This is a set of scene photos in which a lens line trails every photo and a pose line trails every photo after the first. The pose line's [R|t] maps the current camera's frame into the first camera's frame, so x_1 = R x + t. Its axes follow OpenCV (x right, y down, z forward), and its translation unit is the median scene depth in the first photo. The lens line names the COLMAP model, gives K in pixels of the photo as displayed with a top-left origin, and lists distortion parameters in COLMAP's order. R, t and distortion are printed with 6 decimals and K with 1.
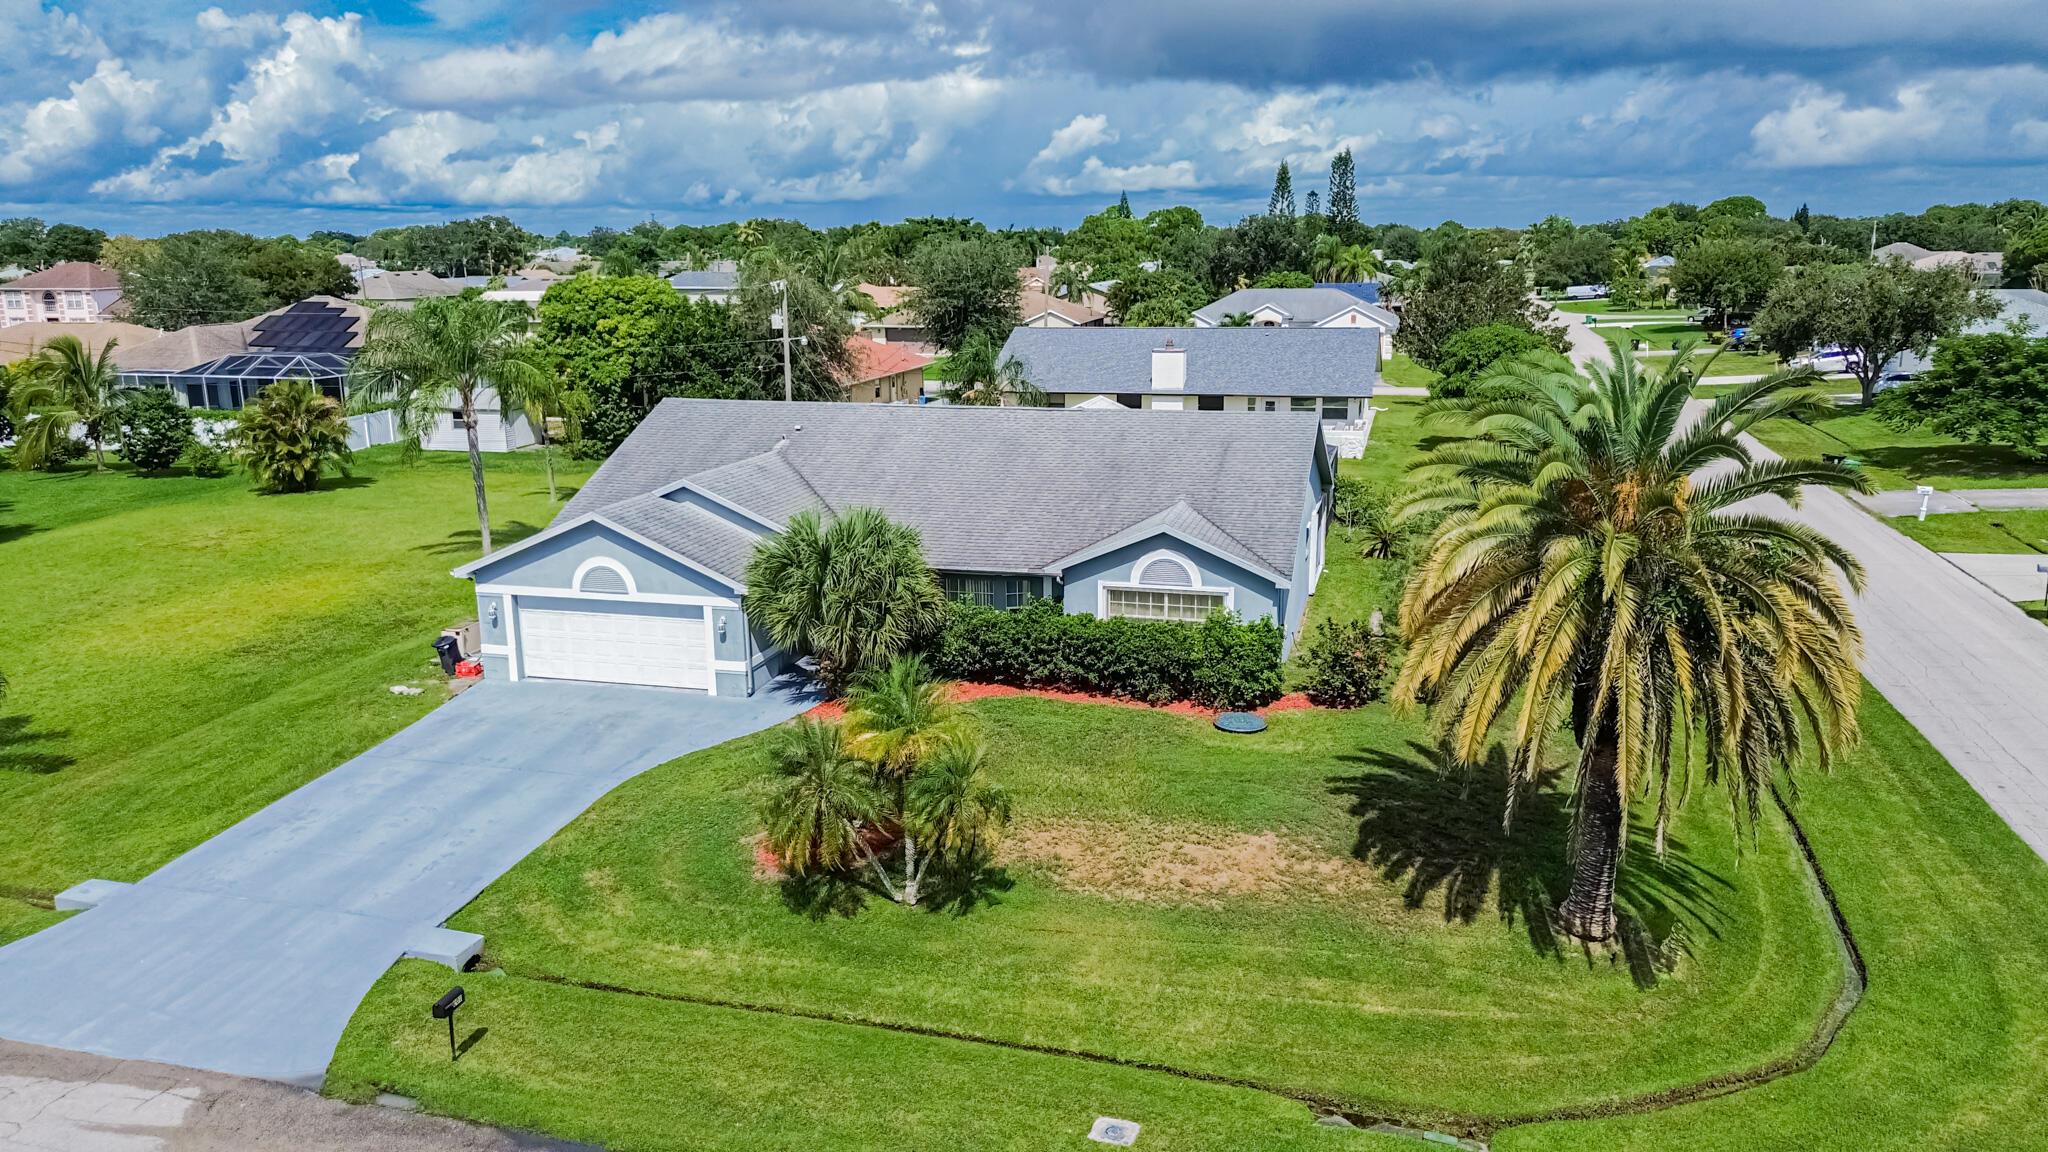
lens RADIAL K [[1431.0, 0, 1024.0], [0, 1431.0, 576.0], [0, 0, 1]] dist [0.051199, -0.039998]
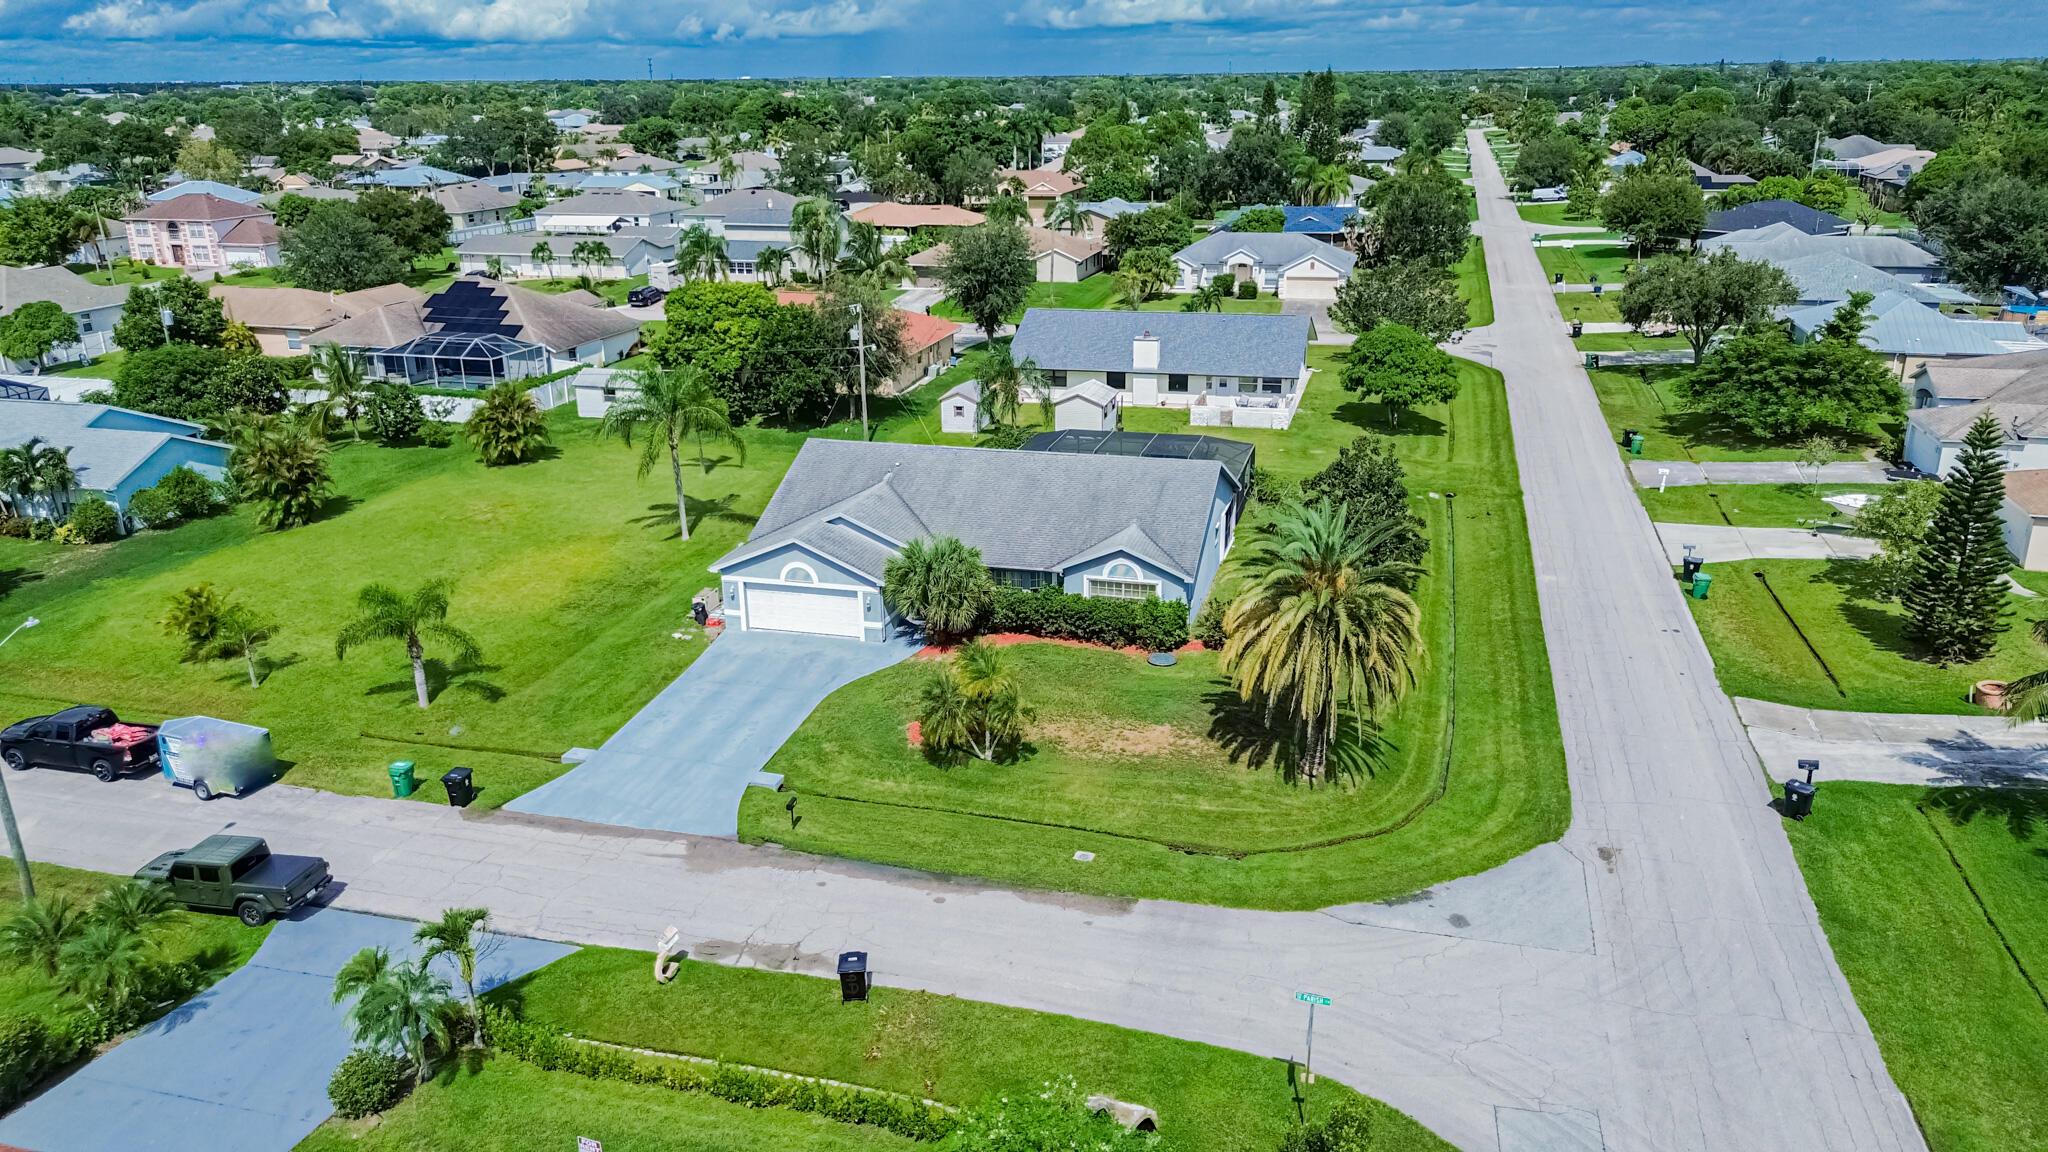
lens RADIAL K [[1431.0, 0, 1024.0], [0, 1431.0, 576.0], [0, 0, 1]] dist [0.051199, -0.039998]
pose [[0.999995, -0.001452, -0.002980, -0.015730], [0.001755, 0.994521, 0.104524, -0.180226], [0.002812, -0.104529, 0.994518, -0.734395]]
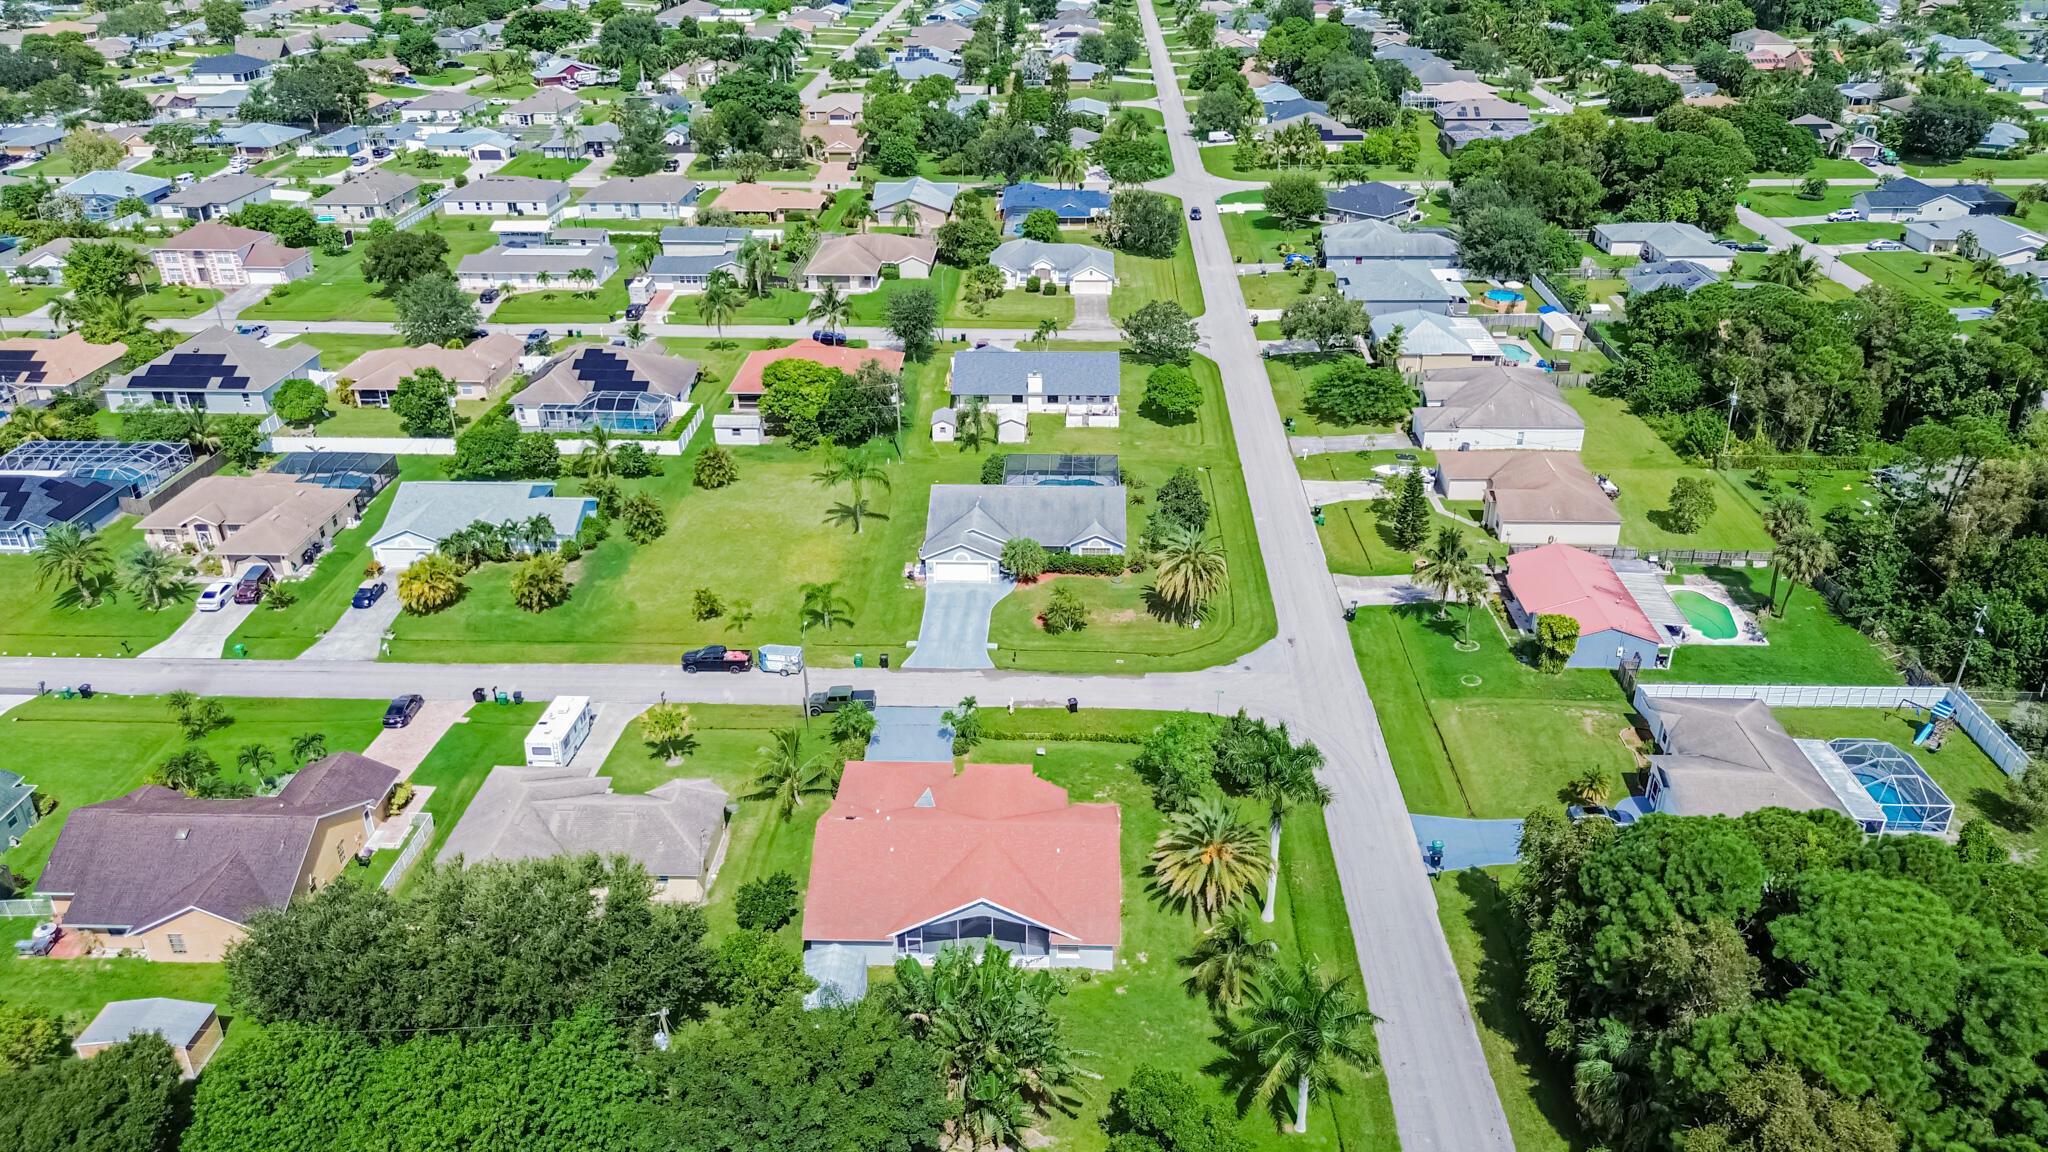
lens RADIAL K [[1454.0, 0, 1017.4], [0, 1454.0, 573.3], [0, 0, 1]] dist [0.052597, -0.044864]
pose [[0.974808, -0.098045, 0.200340, -0.984033], [0.047573, 0.968932, 0.242709, -0.961599], [-0.217913, -0.227064, 0.949187, -2.995734]]
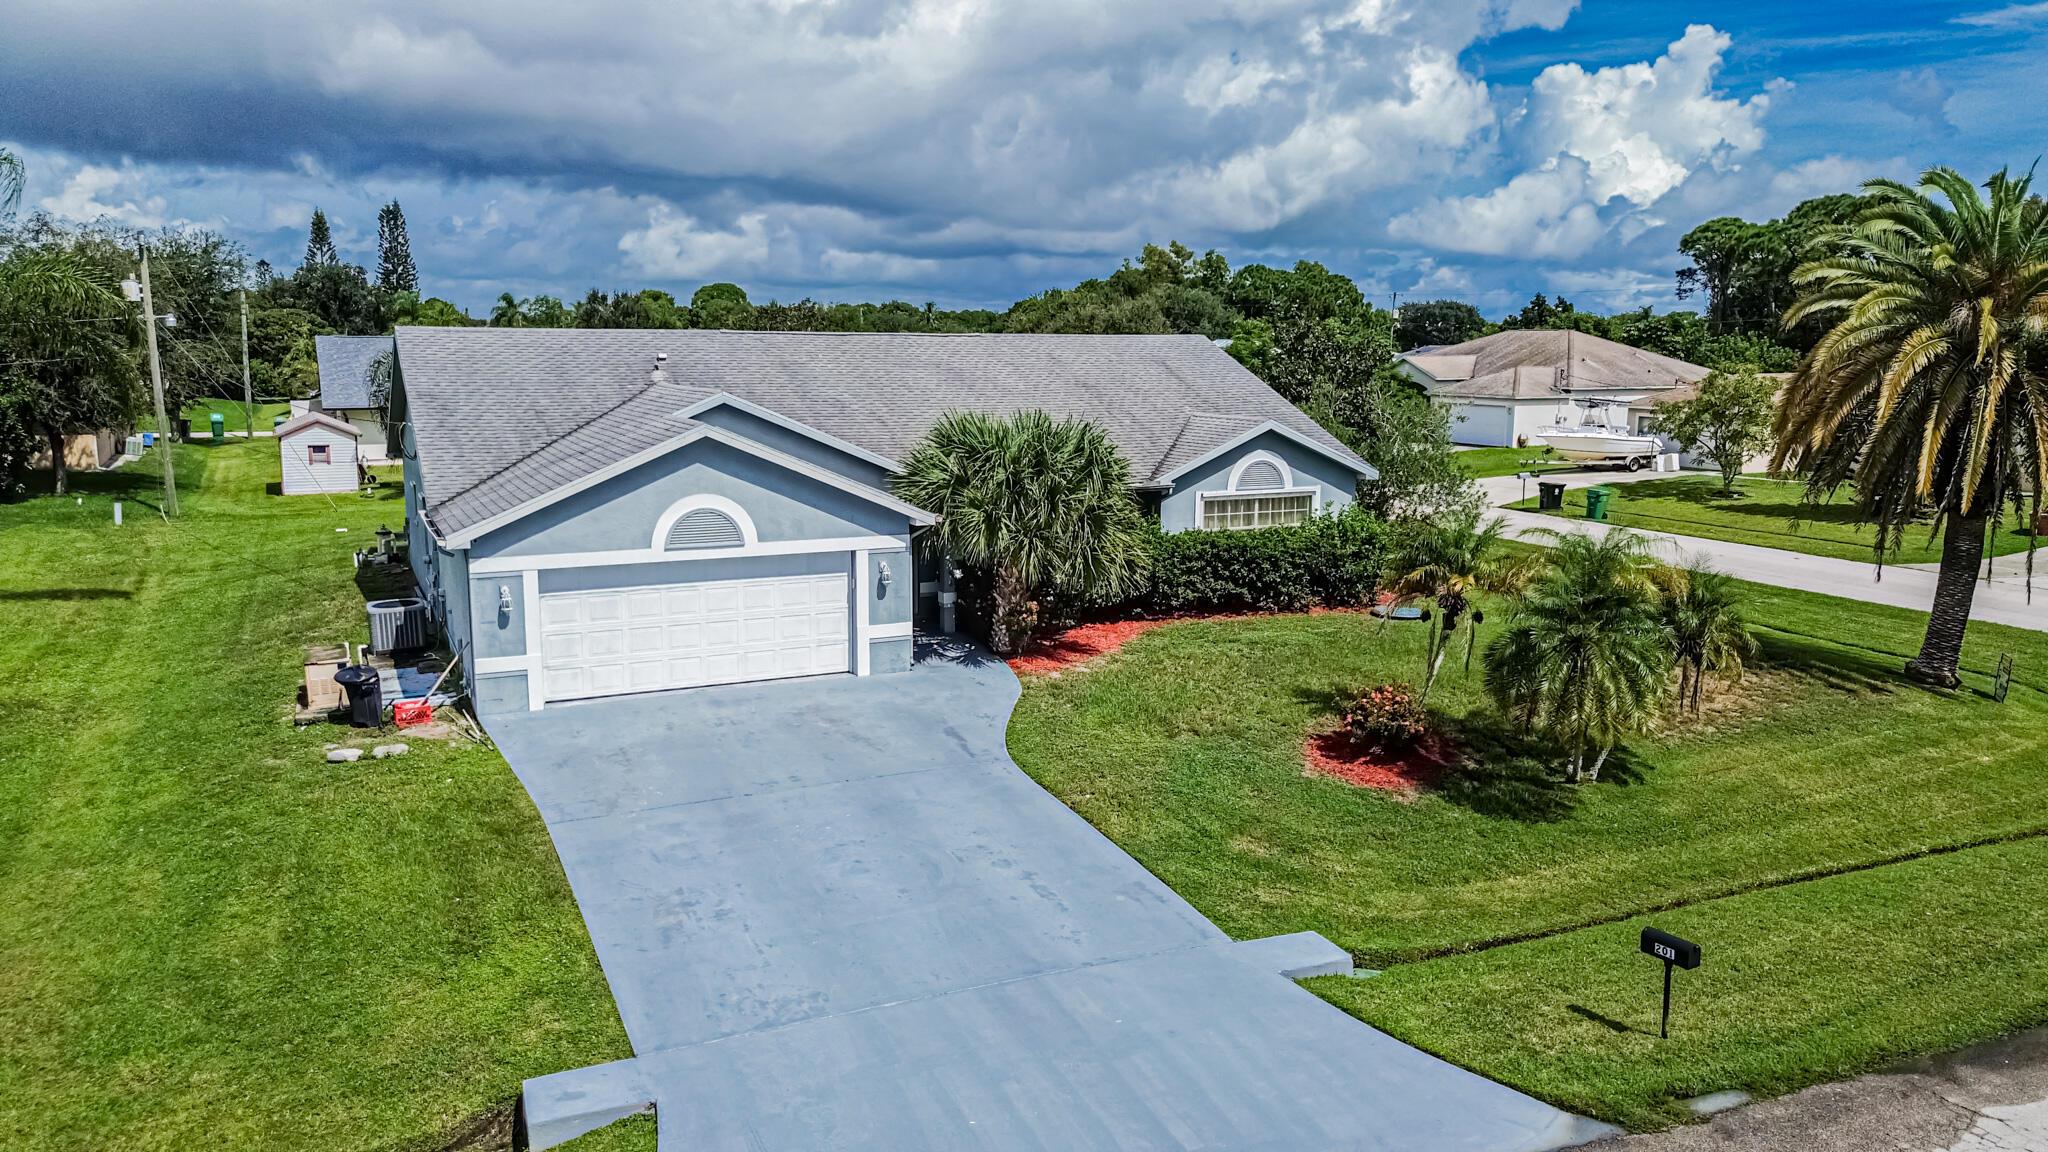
lens RADIAL K [[1431.0, 0, 1024.0], [0, 1431.0, 576.0], [0, 0, 1]] dist [0.051199, -0.039998]
pose [[0.745254, -0.090962, 0.660547, -0.640015], [0.135540, 0.990634, -0.016505, 0.056990], [-0.652860, 0.101831, 0.750603, 0.409475]]
